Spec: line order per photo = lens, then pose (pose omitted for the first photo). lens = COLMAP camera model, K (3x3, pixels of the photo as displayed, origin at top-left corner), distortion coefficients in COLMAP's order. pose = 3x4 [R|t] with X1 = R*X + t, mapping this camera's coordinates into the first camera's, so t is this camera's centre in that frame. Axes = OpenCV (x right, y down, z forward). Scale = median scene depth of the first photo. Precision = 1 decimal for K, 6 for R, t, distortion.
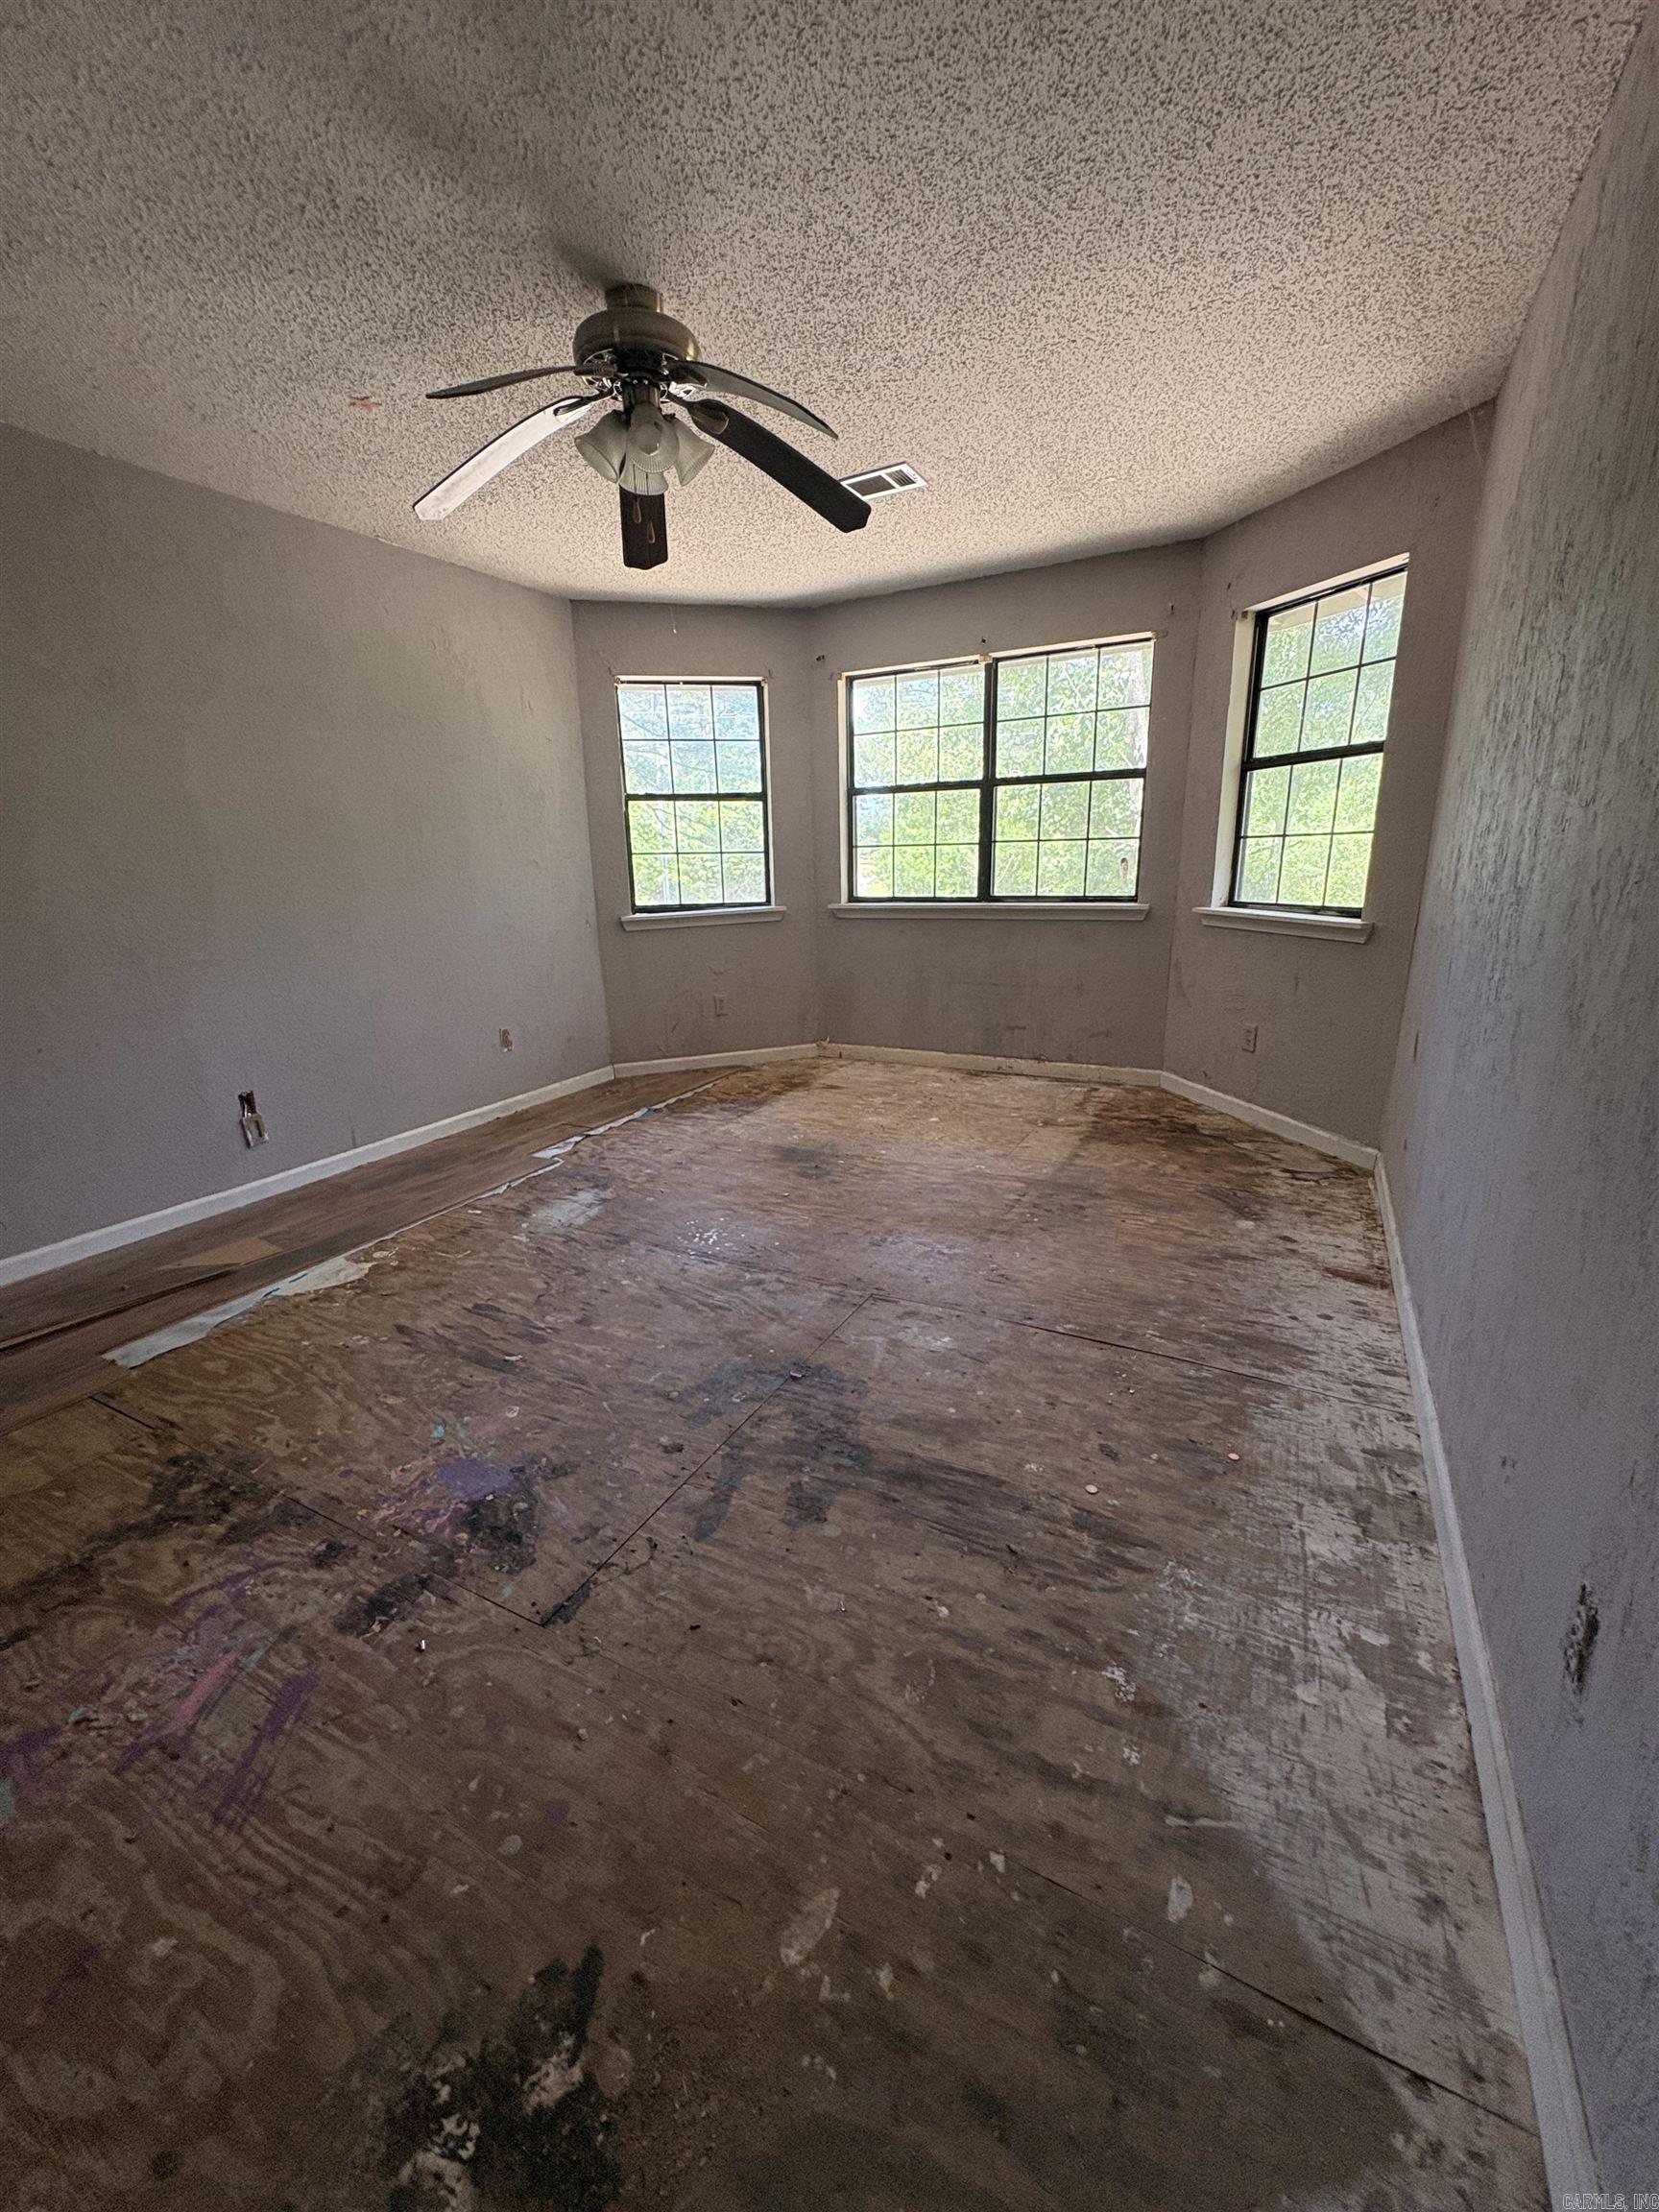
lens RADIAL K [[883.7, 0, 829.5], [0, 883.7, 1106.0], [0, 0, 1]] dist [0.000576, -0.000591]
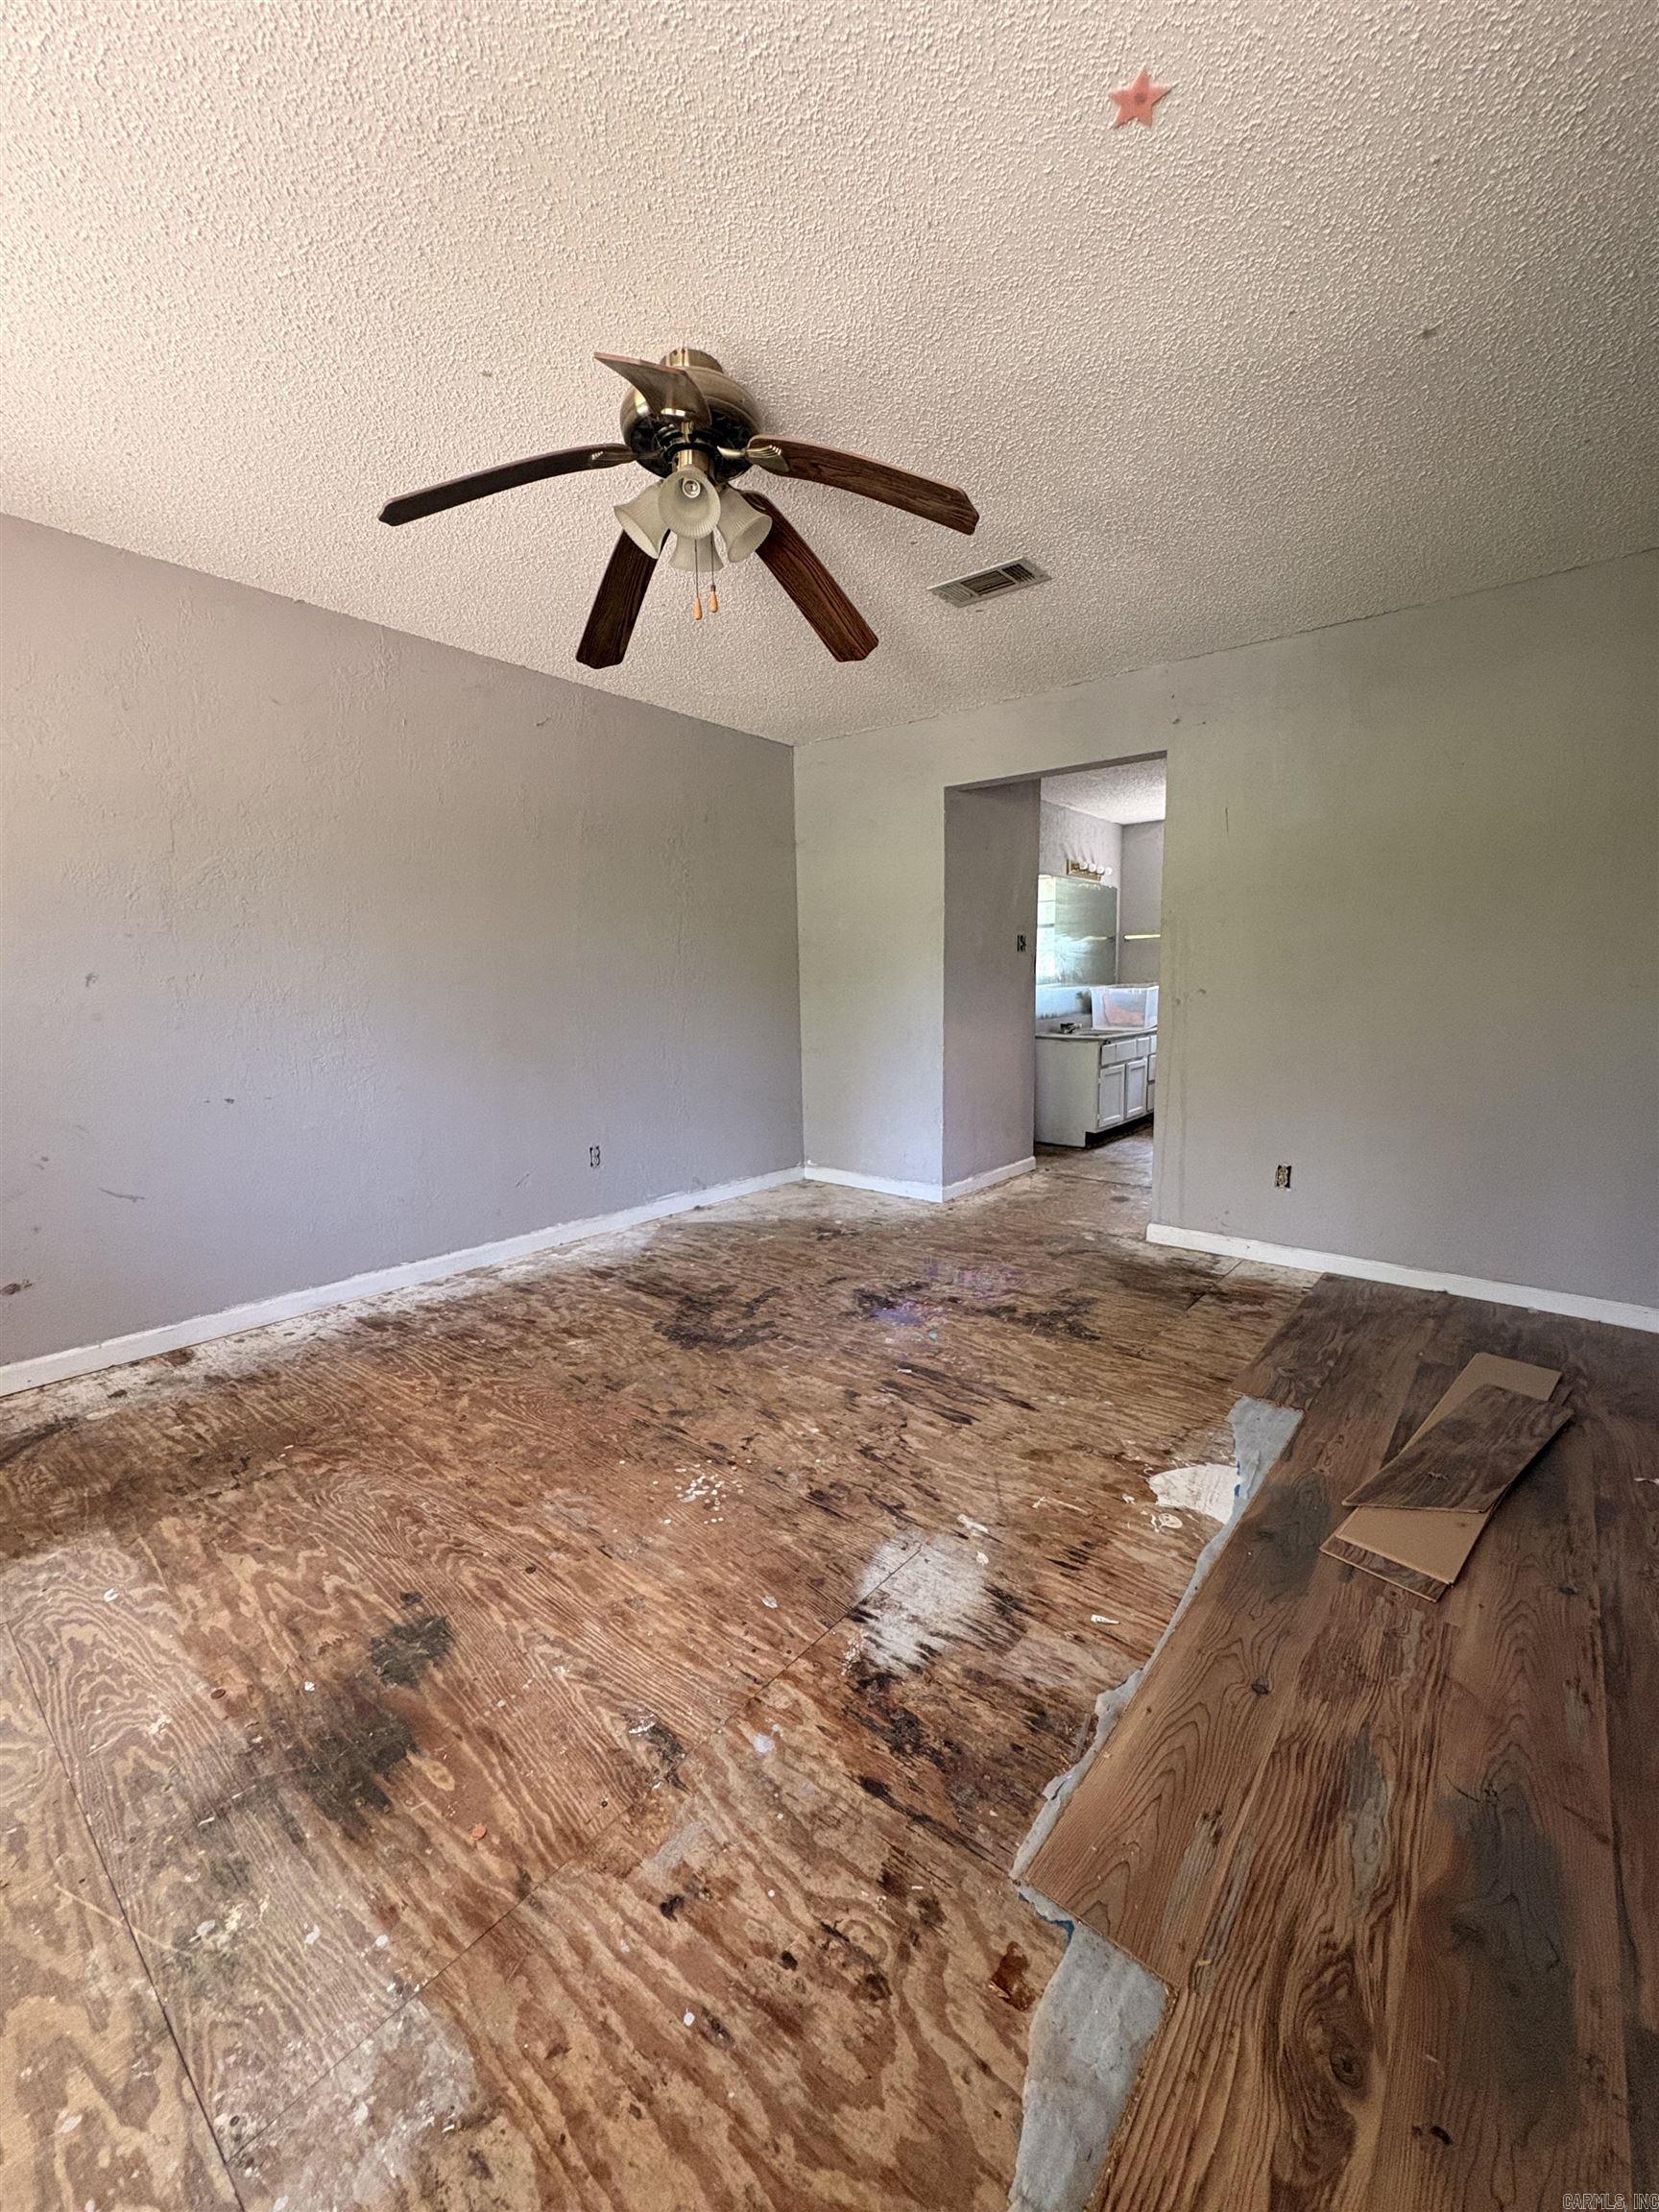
lens RADIAL K [[883.7, 0, 829.5], [0, 883.7, 1106.0], [0, 0, 1]] dist [0.000576, -0.000591]
pose [[-0.980123, 0.009759, 0.198153, -0.501398], [0.086826, 0.919158, 0.384200, -0.522365], [-0.178385, 0.393768, -0.901735, 1.969182]]
